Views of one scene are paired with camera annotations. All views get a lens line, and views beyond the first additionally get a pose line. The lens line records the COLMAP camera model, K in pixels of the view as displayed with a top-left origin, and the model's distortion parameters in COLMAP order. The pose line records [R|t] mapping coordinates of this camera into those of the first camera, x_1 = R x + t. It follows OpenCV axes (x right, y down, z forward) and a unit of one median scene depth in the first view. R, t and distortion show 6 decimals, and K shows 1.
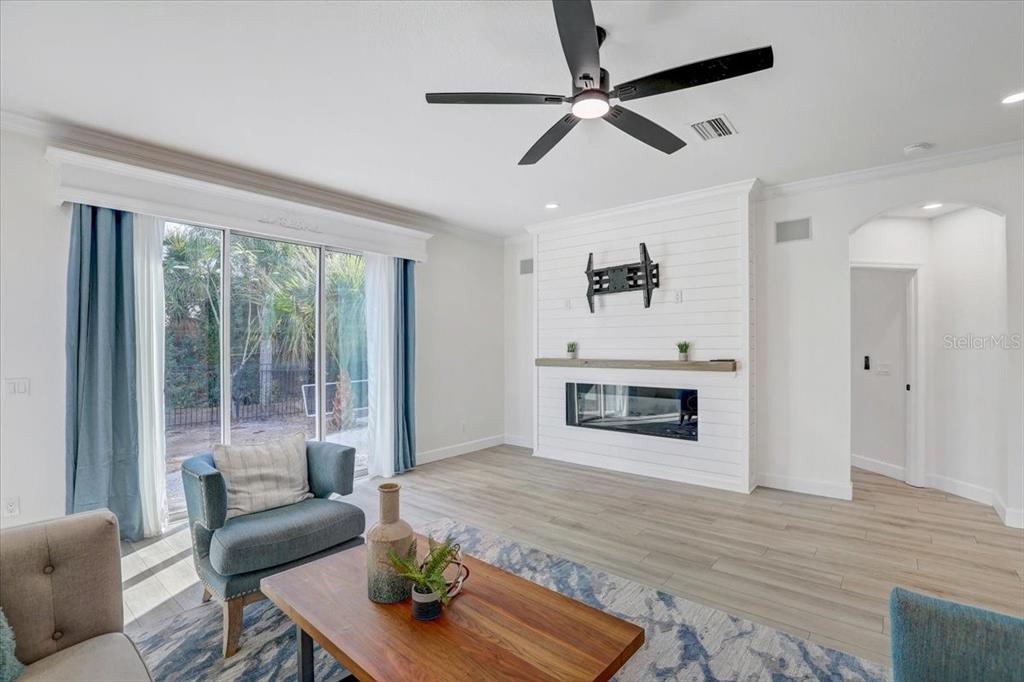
lens RADIAL K [[470.2, 0, 518.2], [0, 470.2, 342.1], [0, 0, 1]] dist [-0.030268, 0.003554]
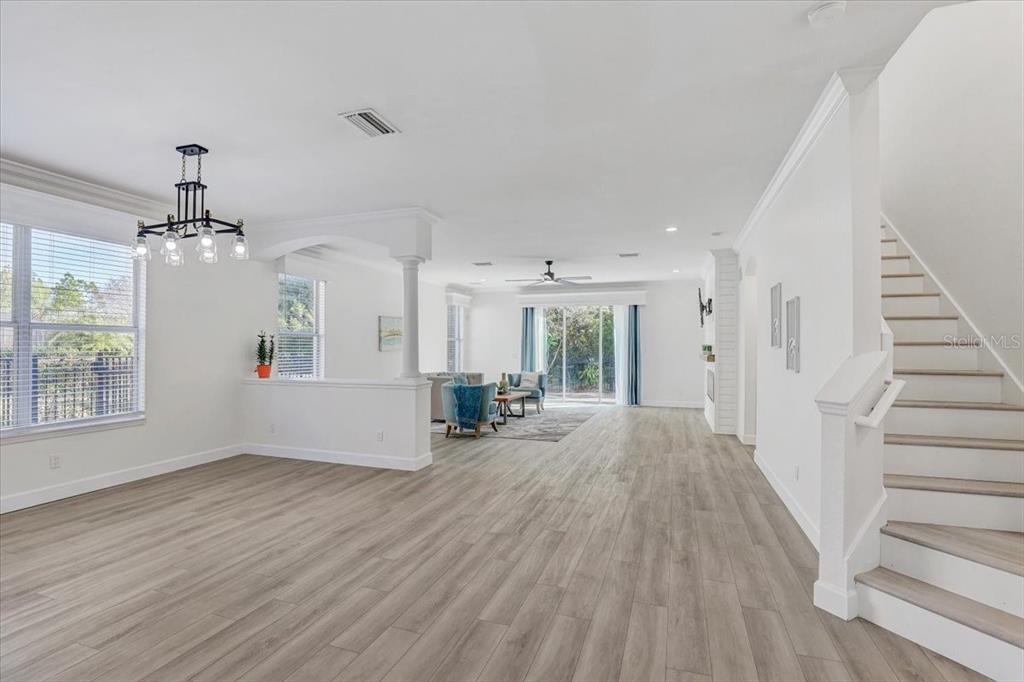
lens RADIAL K [[470.2, 0, 517.9], [0, 470.2, 344.1], [0, 0, 1]] dist [-0.030268, 0.003554]
pose [[0.353737, -0.001122, -0.935344, 1.704417], [0.003838, 0.999993, 0.000252, -0.005492], [0.935337, -0.003679, 0.353739, -0.256954]]
